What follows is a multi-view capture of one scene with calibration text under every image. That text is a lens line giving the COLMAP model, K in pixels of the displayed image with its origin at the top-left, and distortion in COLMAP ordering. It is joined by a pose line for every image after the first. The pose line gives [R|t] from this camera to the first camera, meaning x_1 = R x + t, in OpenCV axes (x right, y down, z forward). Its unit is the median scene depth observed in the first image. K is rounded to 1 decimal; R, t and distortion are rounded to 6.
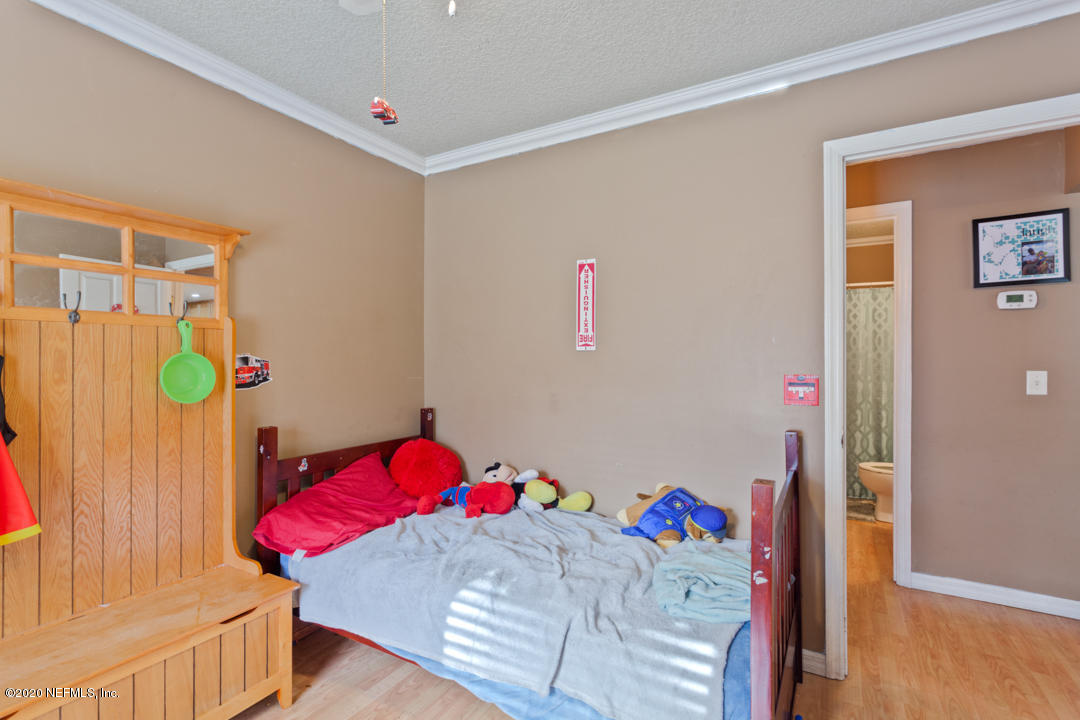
lens RADIAL K [[512.7, 0, 540.5], [0, 512.7, 360.3], [0, 0, 1]] dist [0.011025, 0.000266]
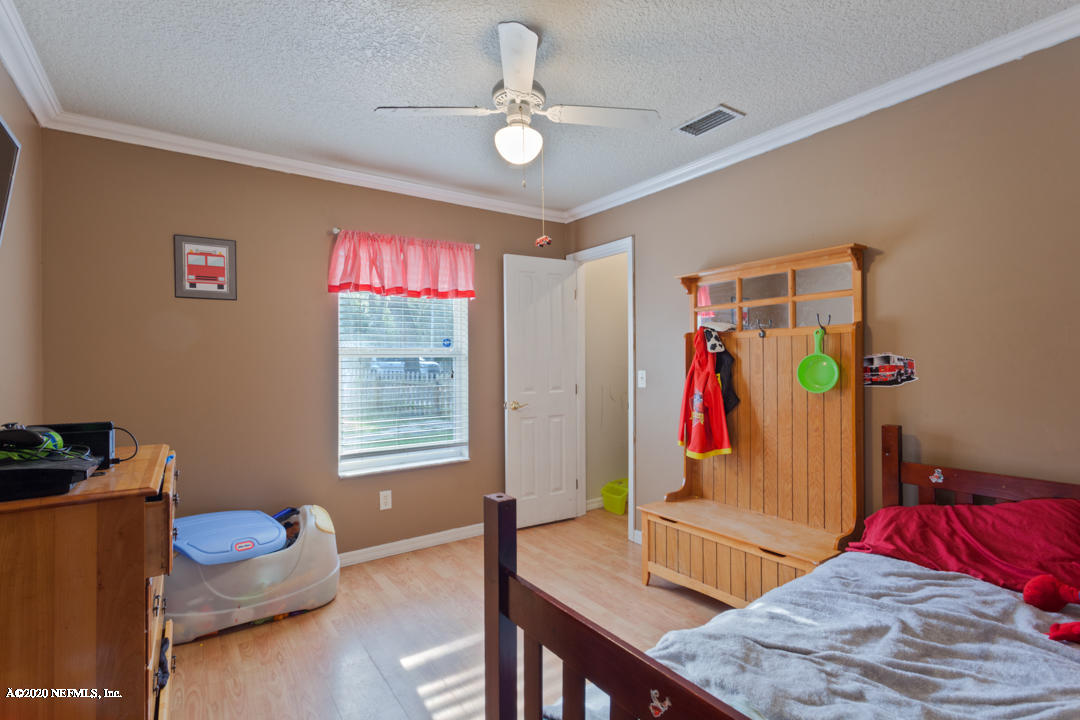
lens RADIAL K [[512.7, 0, 538.7], [0, 512.7, 362.6], [0, 0, 1]] dist [0.011025, 0.000266]
pose [[-0.423406, 0.007339, -0.905910, 0.676731], [0.010085, 0.999943, 0.003387, -0.003685], [0.905884, -0.007702, -0.423456, 0.797345]]
